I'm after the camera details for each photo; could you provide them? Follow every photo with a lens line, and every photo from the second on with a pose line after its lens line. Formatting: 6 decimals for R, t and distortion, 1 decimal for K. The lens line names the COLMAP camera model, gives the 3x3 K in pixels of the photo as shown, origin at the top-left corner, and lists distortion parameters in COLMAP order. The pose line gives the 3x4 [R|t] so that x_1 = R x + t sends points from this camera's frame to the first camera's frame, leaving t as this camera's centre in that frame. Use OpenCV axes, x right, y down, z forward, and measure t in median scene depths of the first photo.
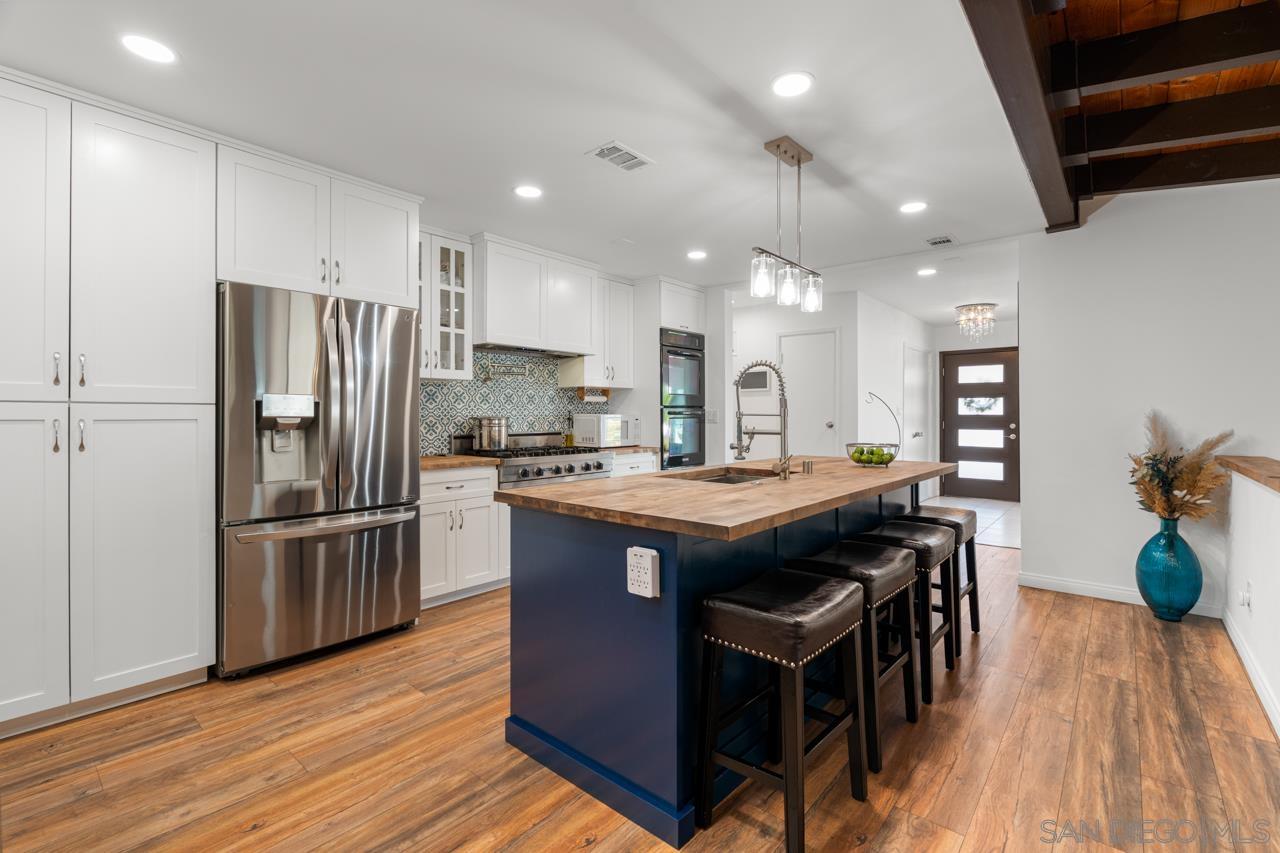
lens RADIAL K [[557.8, 0, 648.0], [0, 557.8, 413.0], [0, 0, 1]] dist [-0.007506, 0.001158]
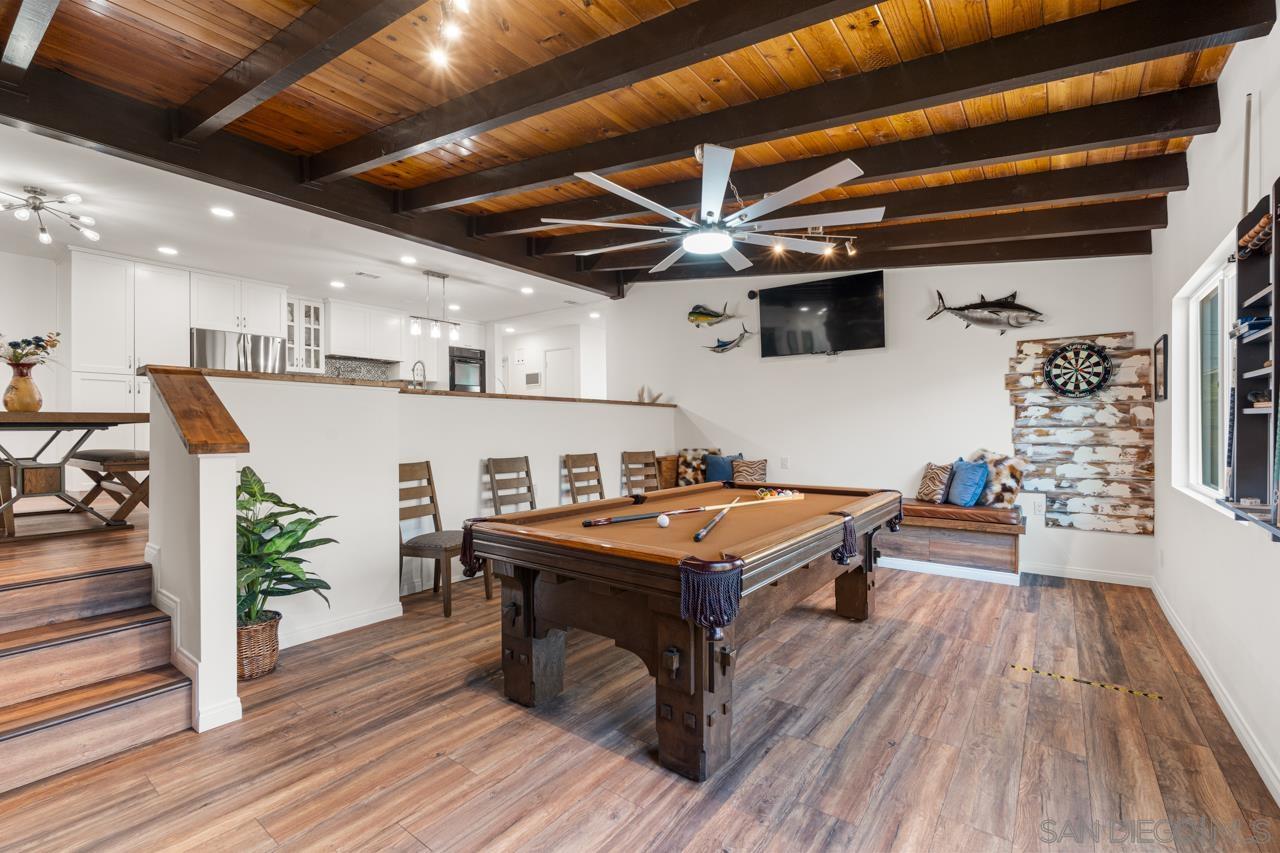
lens RADIAL K [[557.8, 0, 646.7], [0, 557.8, 431.3], [0, 0, 1]] dist [-0.007506, 0.001158]
pose [[0.998080, -0.007585, 0.061478, 0.680065], [0.007348, 0.999965, 0.004071, 0.140678], [-0.061506, -0.003612, 0.998100, -0.993468]]
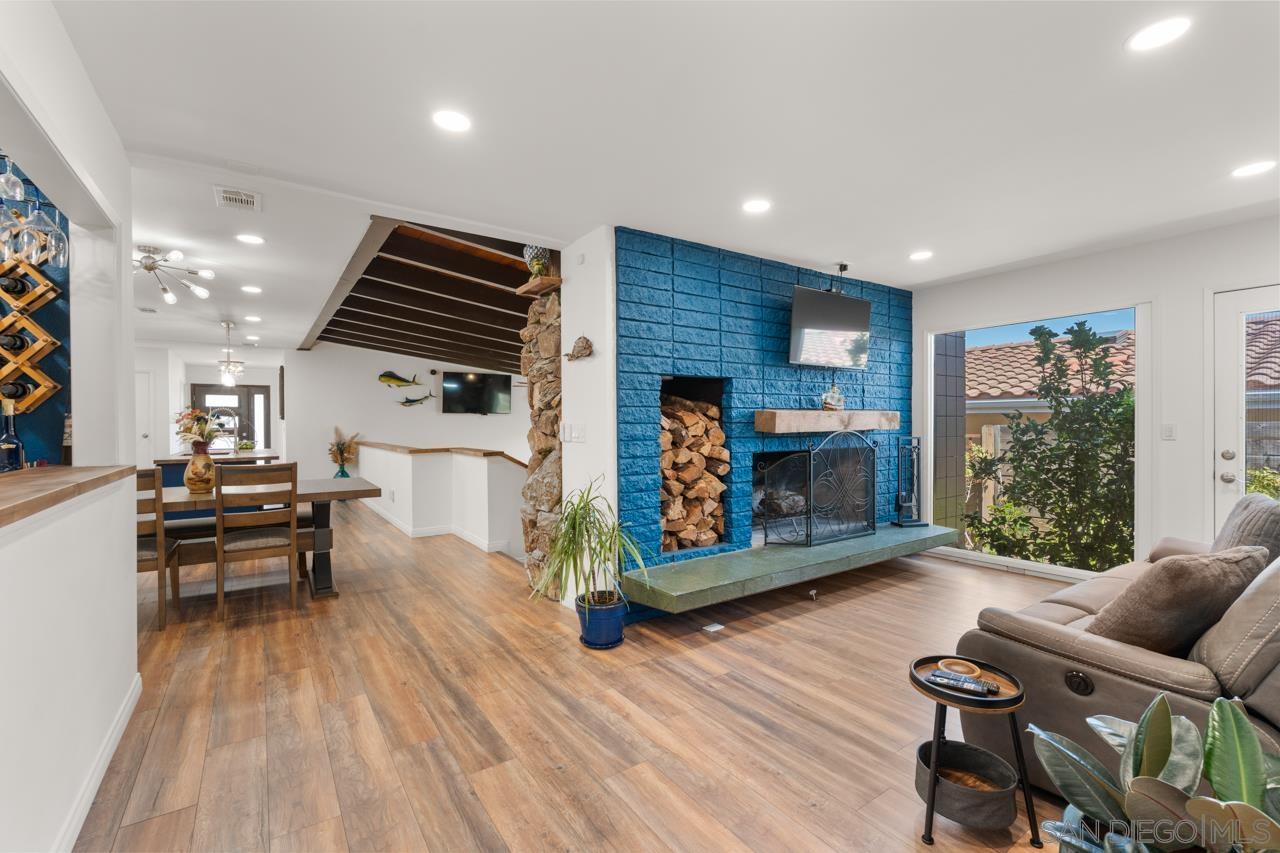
lens RADIAL K [[557.8, 0, 636.1], [0, 557.8, 422.9], [0, 0, 1]] dist [-0.007506, 0.001158]
pose [[0.258985, -0.003861, 0.965874, -1.138262], [0.006430, 0.999977, 0.002273, -0.014186], [-0.965860, 0.005621, 0.259004, -0.951742]]
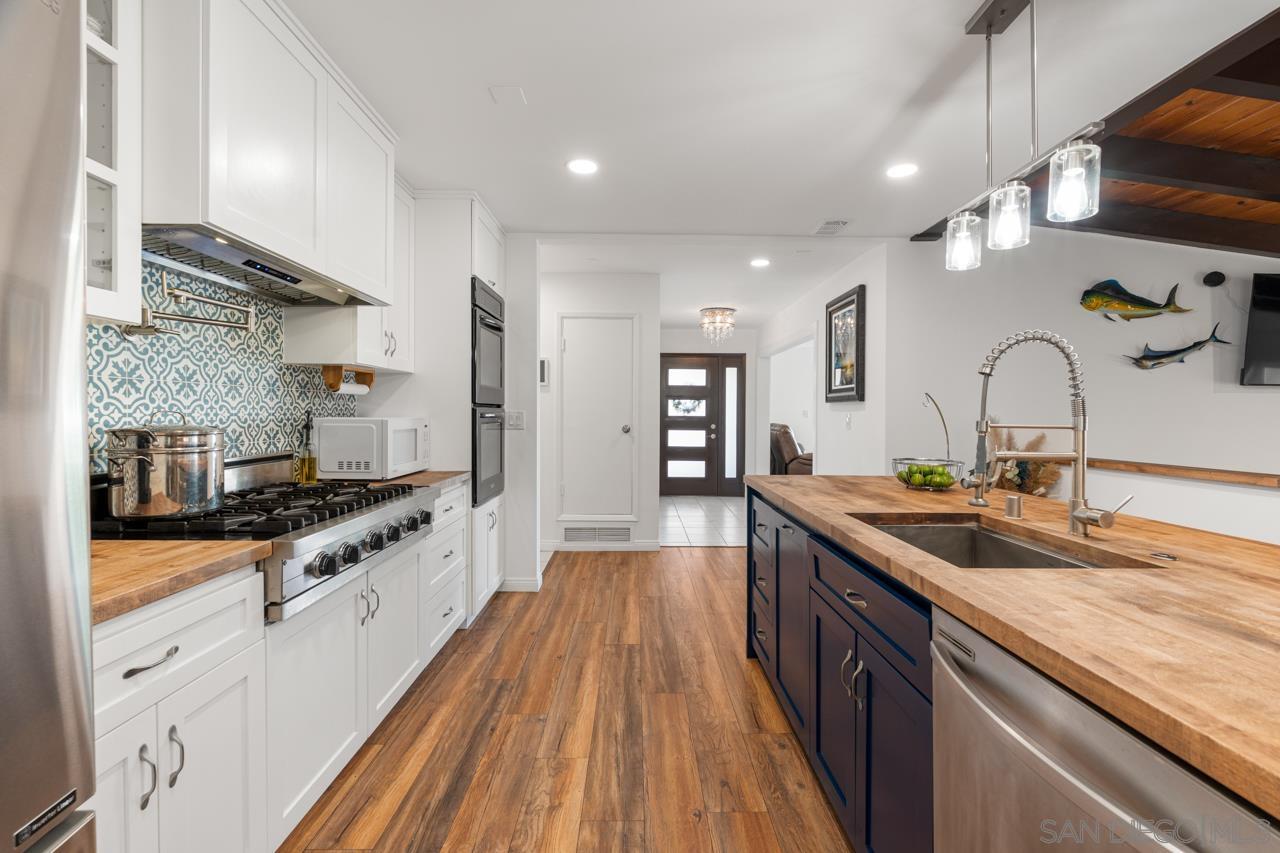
lens RADIAL K [[557.8, 0, 644.8], [0, 557.8, 419.0], [0, 0, 1]] dist [-0.007506, 0.001158]
pose [[0.750583, -0.002382, 0.660772, -0.312375], [-0.006735, 0.999914, 0.011255, -0.005388], [-0.660742, -0.012898, 0.750503, 0.532521]]
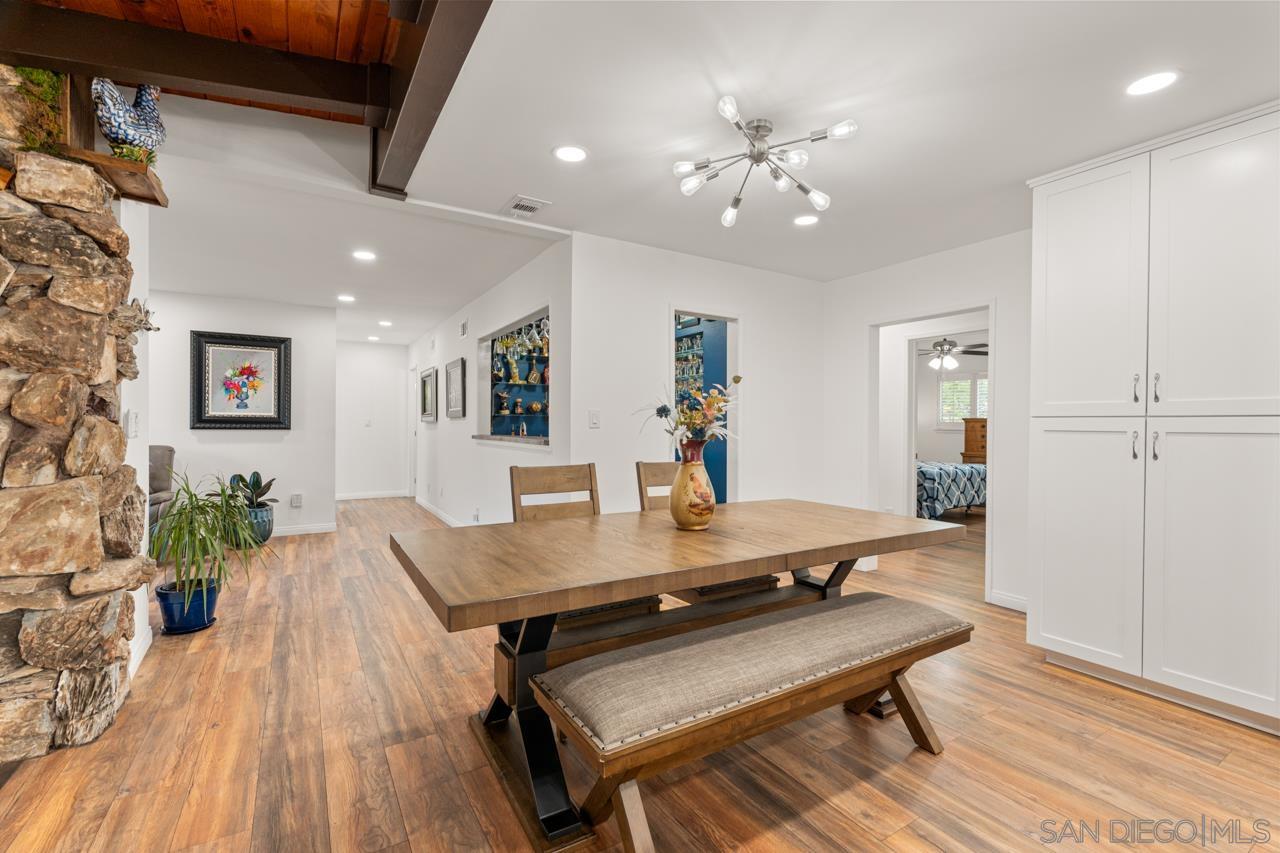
lens RADIAL K [[557.8, 0, 637.3], [0, 557.8, 428.5], [0, 0, 1]] dist [-0.007506, 0.001158]
pose [[-0.310740, 0.005211, -0.950481, 0.203730], [-0.004989, 0.999962, 0.007113, 0.001627], [0.950482, 0.006952, -0.310702, 0.192311]]
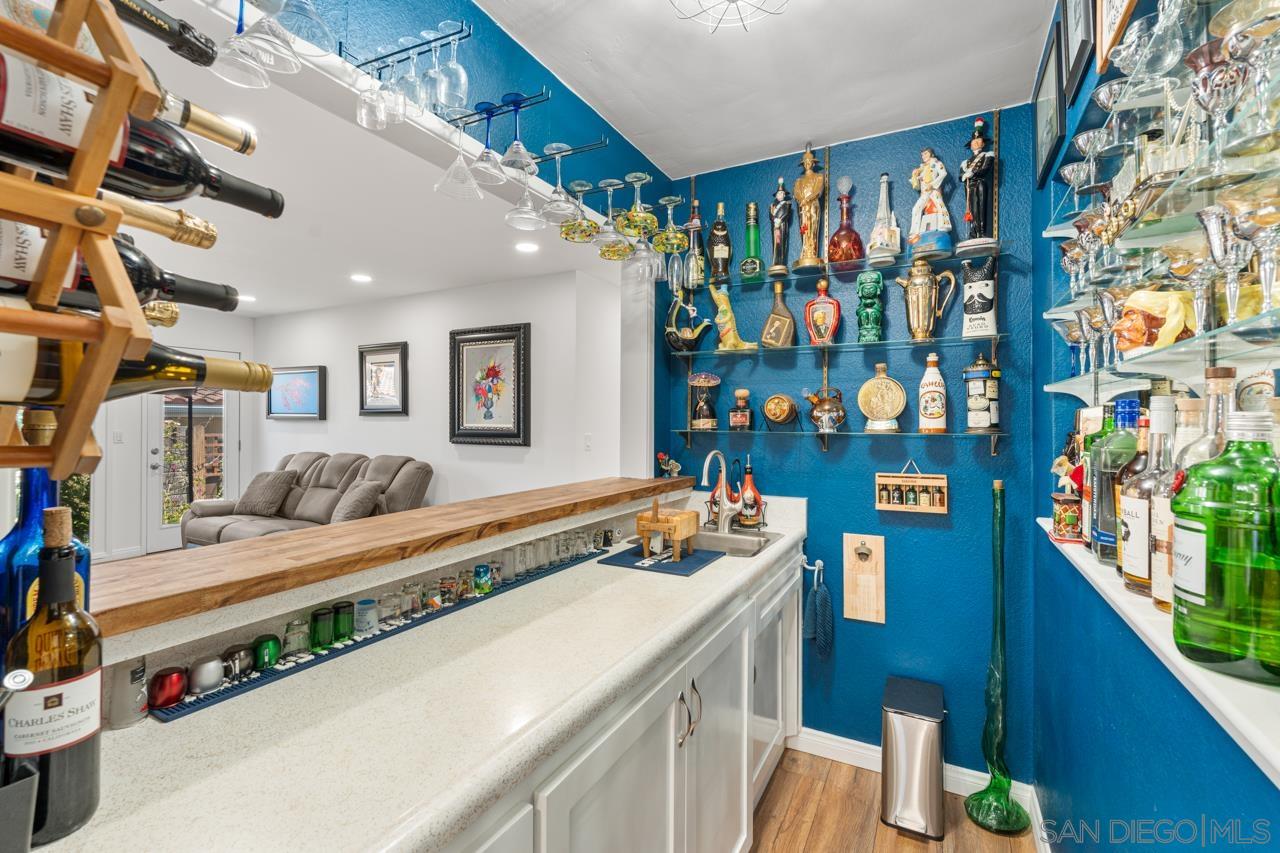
lens RADIAL K [[557.8, 0, 645.9], [0, 557.8, 417.2], [0, 0, 1]] dist [-0.007506, 0.001158]
pose [[-0.972428, 0.000536, -0.233202, -0.901195], [0.001134, 0.999996, -0.002432, -0.035828], [0.233200, -0.002629, -0.972425, -0.027059]]
